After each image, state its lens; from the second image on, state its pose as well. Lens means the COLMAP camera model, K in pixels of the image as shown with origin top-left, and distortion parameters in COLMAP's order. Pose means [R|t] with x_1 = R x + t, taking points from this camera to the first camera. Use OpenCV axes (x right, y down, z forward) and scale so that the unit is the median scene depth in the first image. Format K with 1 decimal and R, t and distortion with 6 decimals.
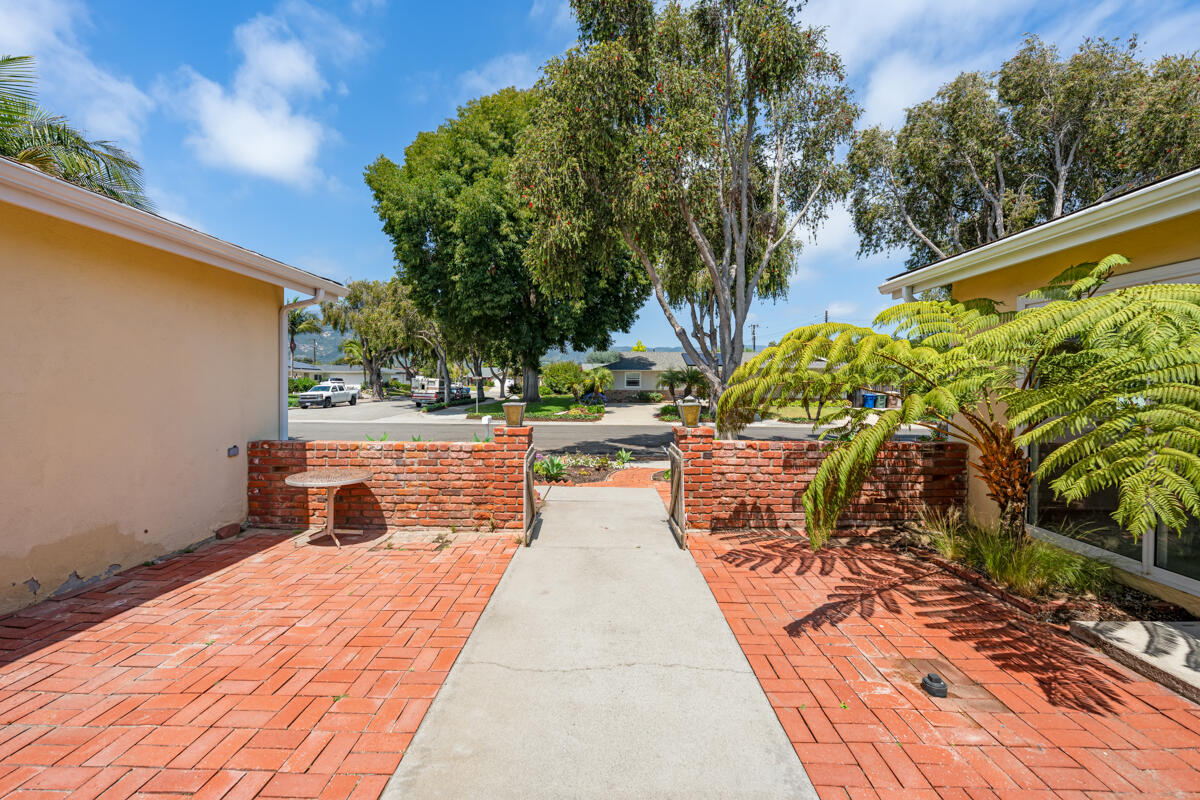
lens RADIAL K [[485.2, 0, 593.8], [0, 485.2, 388.2], [0, 0, 1]] dist [-0.001570, -0.000148]
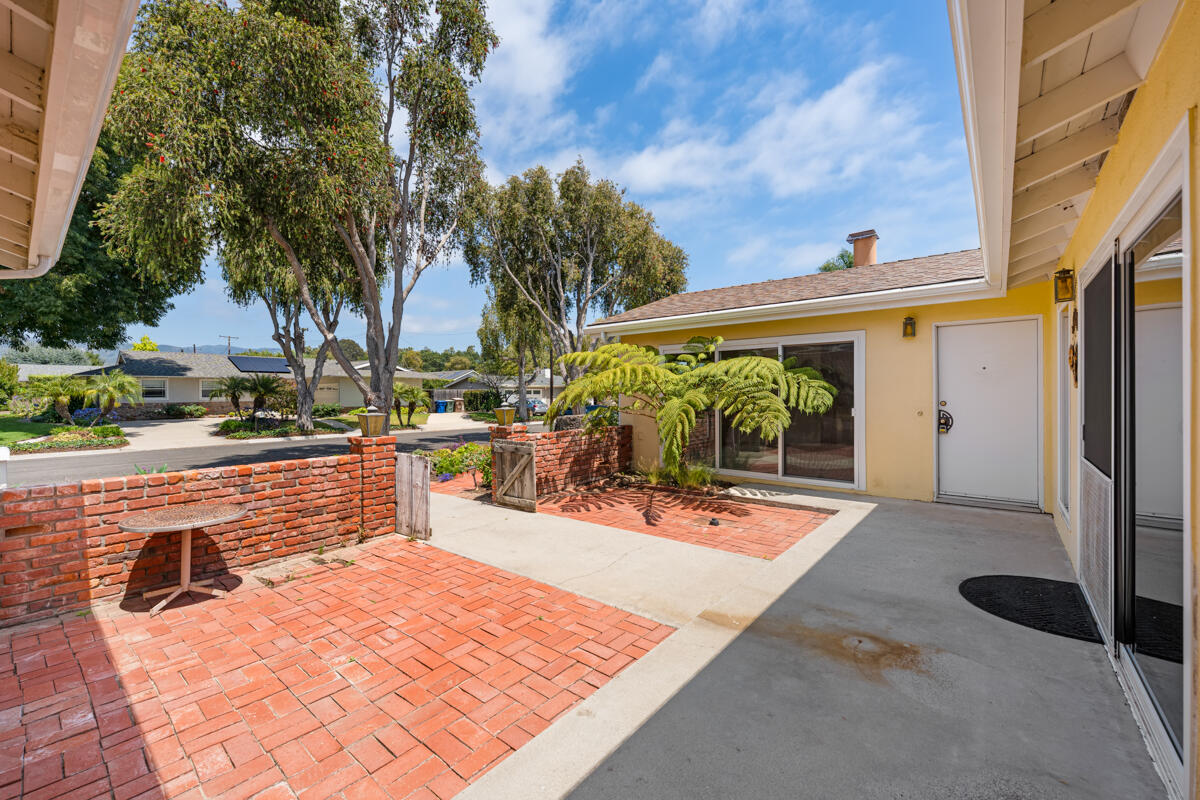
lens RADIAL K [[488.5, 0, 598.7], [0, 488.5, 393.9], [0, 0, 1]] dist [-0.001349, -0.000001]
pose [[0.621736, -0.012313, 0.783130, -0.682006], [0.016610, 0.999859, 0.002534, -0.005077], [-0.783051, 0.011432, 0.621853, -0.009006]]
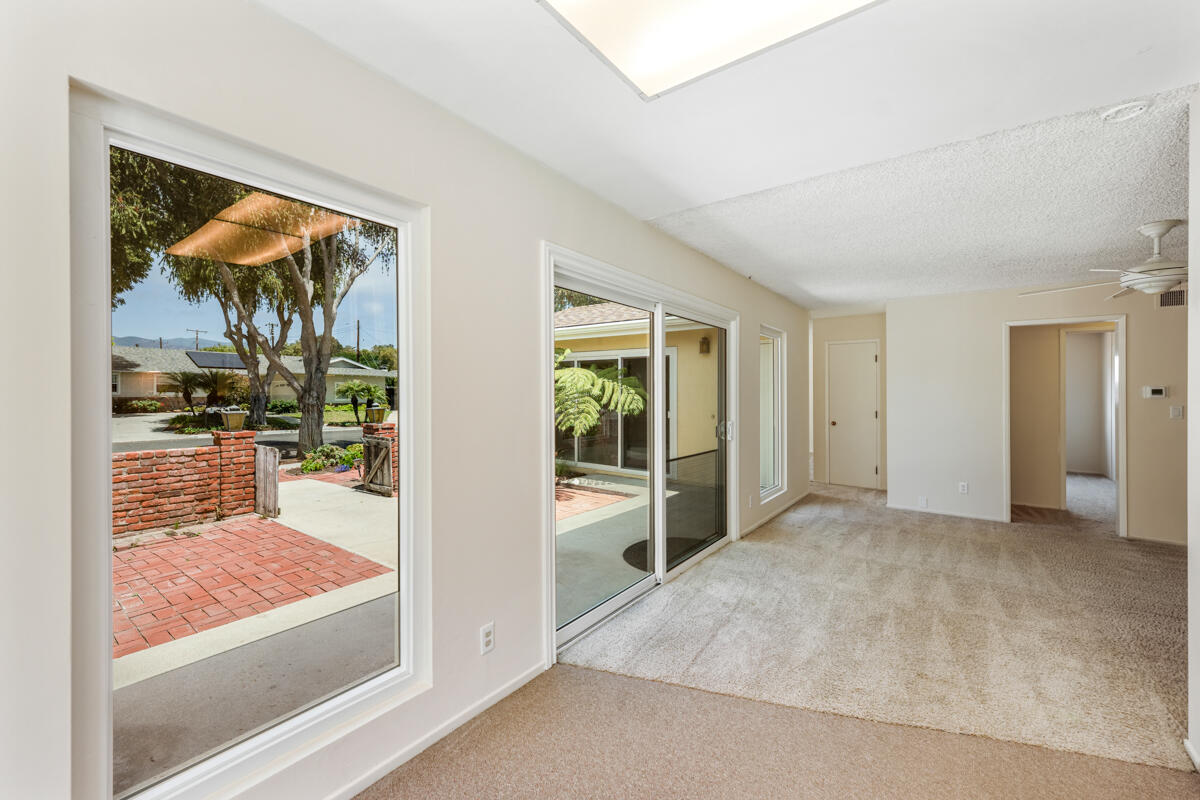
lens RADIAL K [[479.6, 0, 606.9], [0, 479.6, 395.6], [0, 0, 1]] dist [0.001319, 0.000284]
pose [[0.580171, -0.008669, 0.814448, -0.606194], [0.003822, 0.999961, 0.007921, -0.014932], [-0.814485, -0.001483, 0.580182, -0.446591]]
